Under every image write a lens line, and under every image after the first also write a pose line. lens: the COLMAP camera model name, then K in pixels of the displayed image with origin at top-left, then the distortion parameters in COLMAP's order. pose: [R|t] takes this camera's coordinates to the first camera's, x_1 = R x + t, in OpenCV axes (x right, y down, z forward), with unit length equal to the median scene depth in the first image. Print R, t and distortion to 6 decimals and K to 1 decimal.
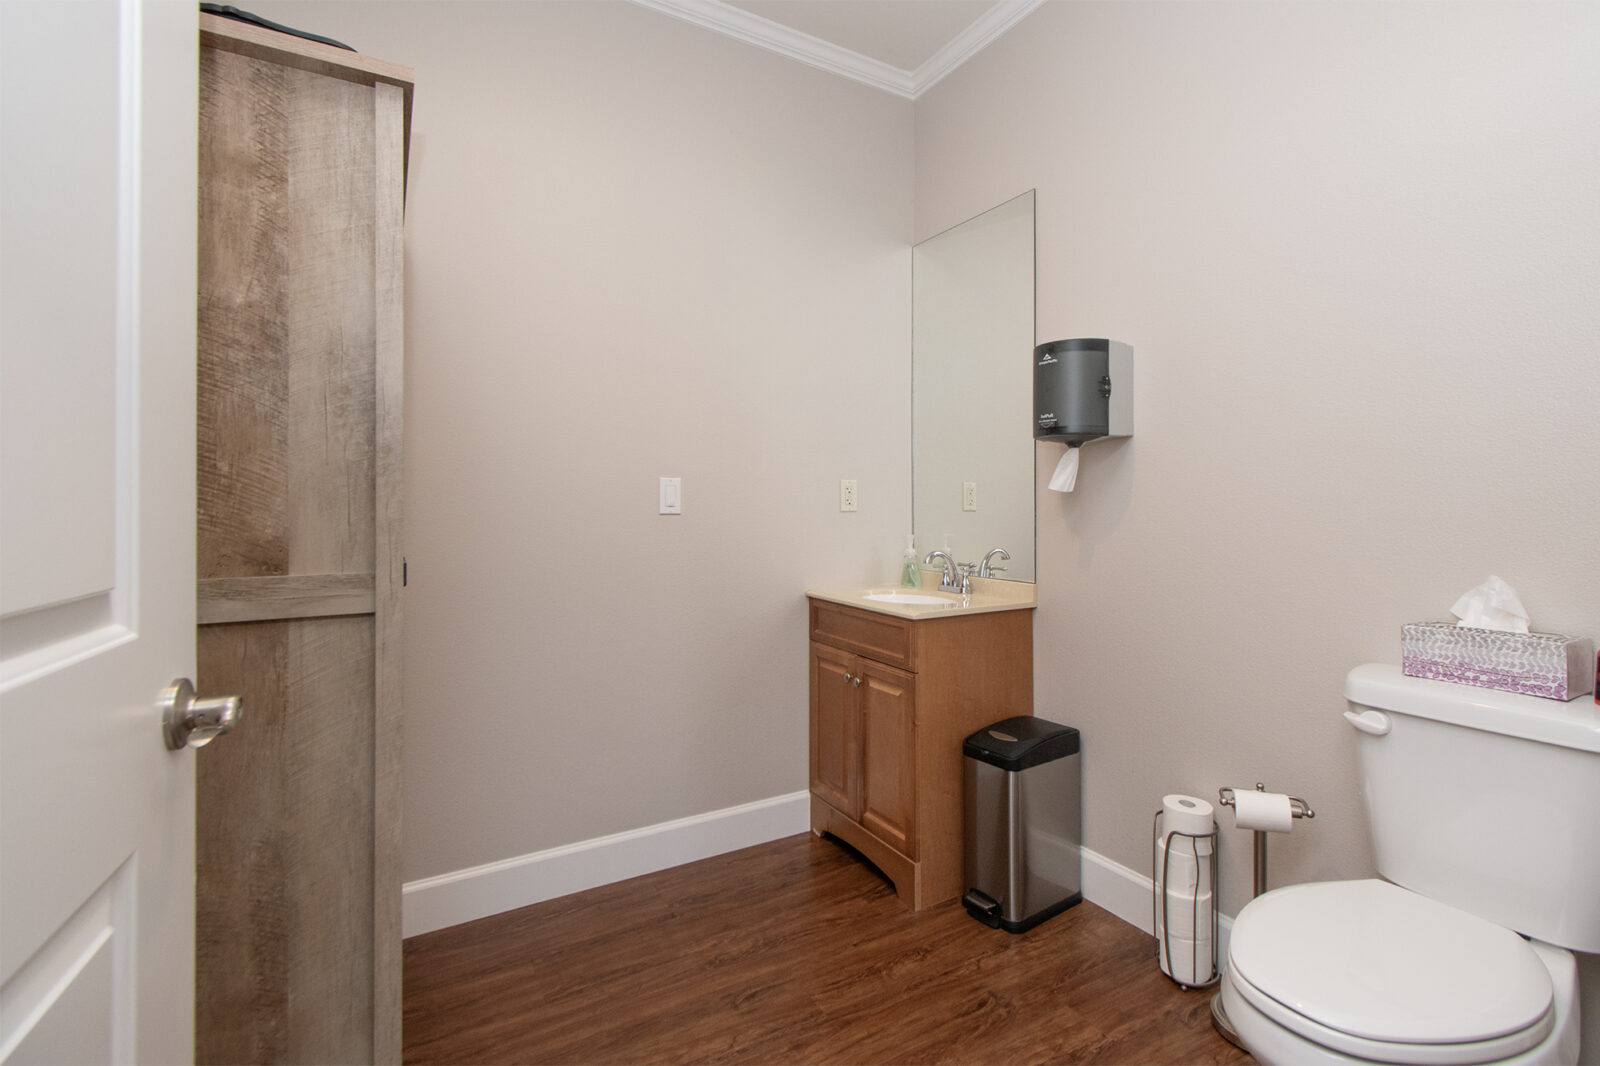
lens RADIAL K [[731.6, 0, 806.1], [0, 731.6, 498.5], [0, 0, 1]] dist [-0.000531, -0.000159]
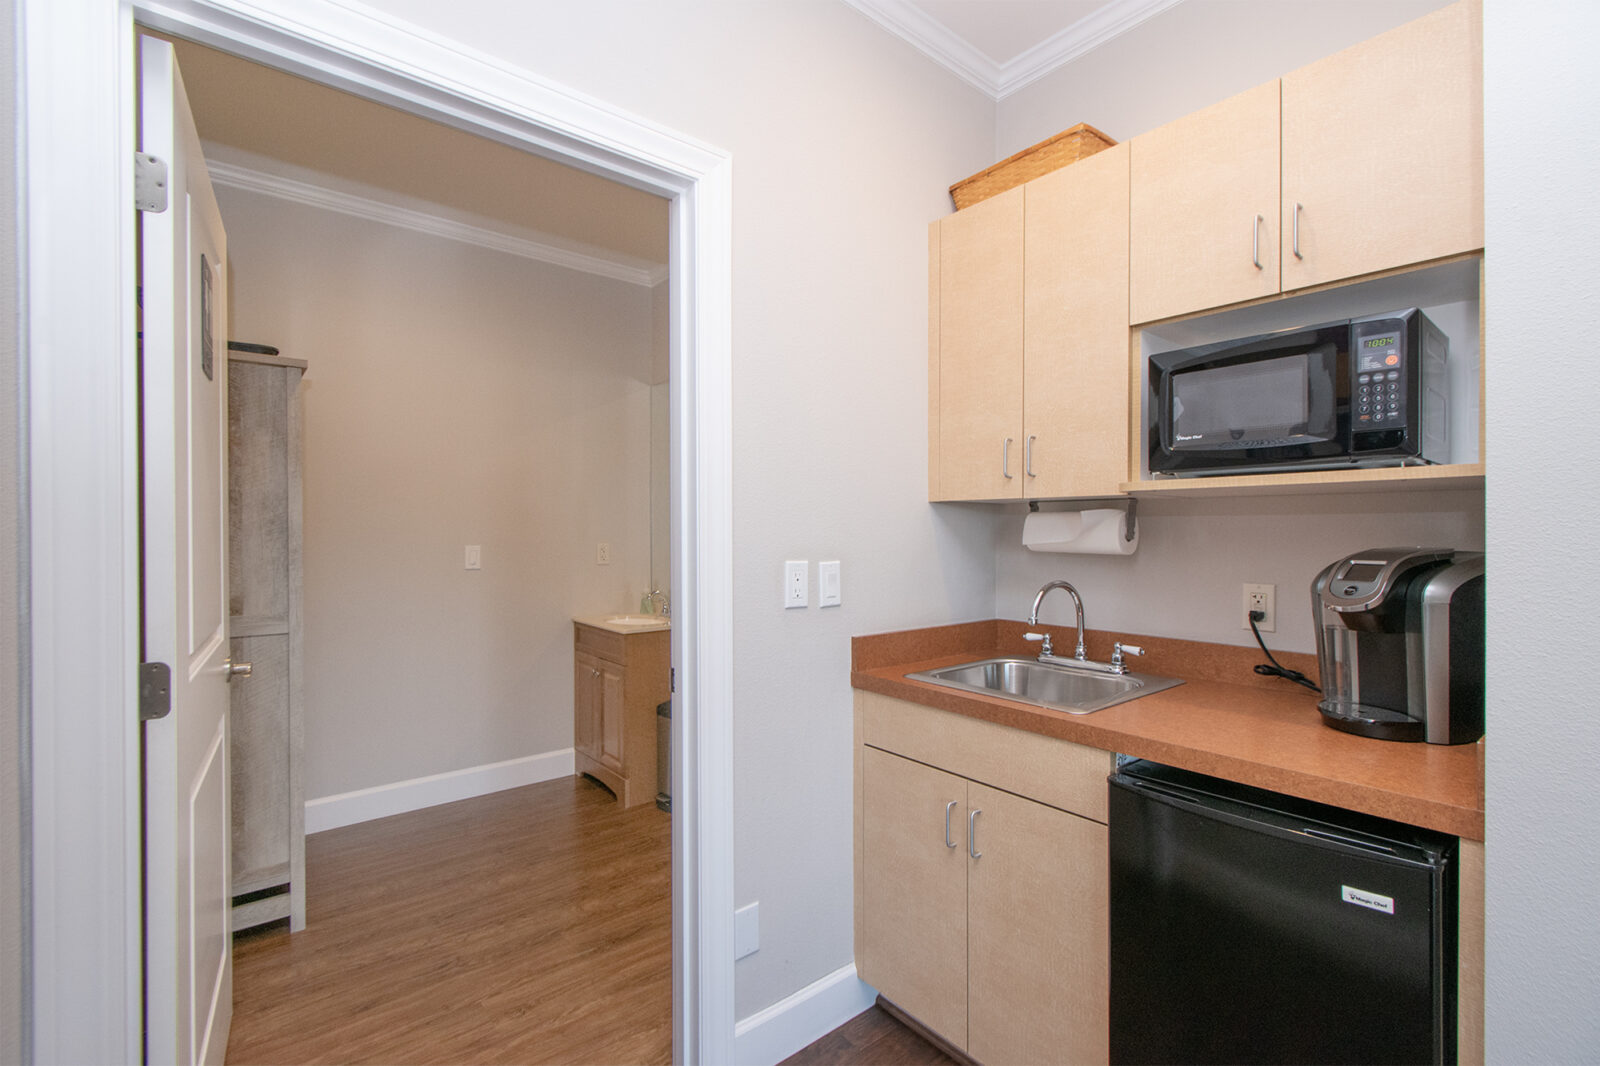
lens RADIAL K [[718.6, 0, 787.1], [0, 718.6, 541.9], [0, 0, 1]] dist [0.000797, 0.000375]
pose [[0.988521, -0.000560, 0.151083, 0.260287], [-0.003107, 0.999706, 0.024031, -0.082486], [-0.151052, -0.024225, 0.988229, -0.648289]]
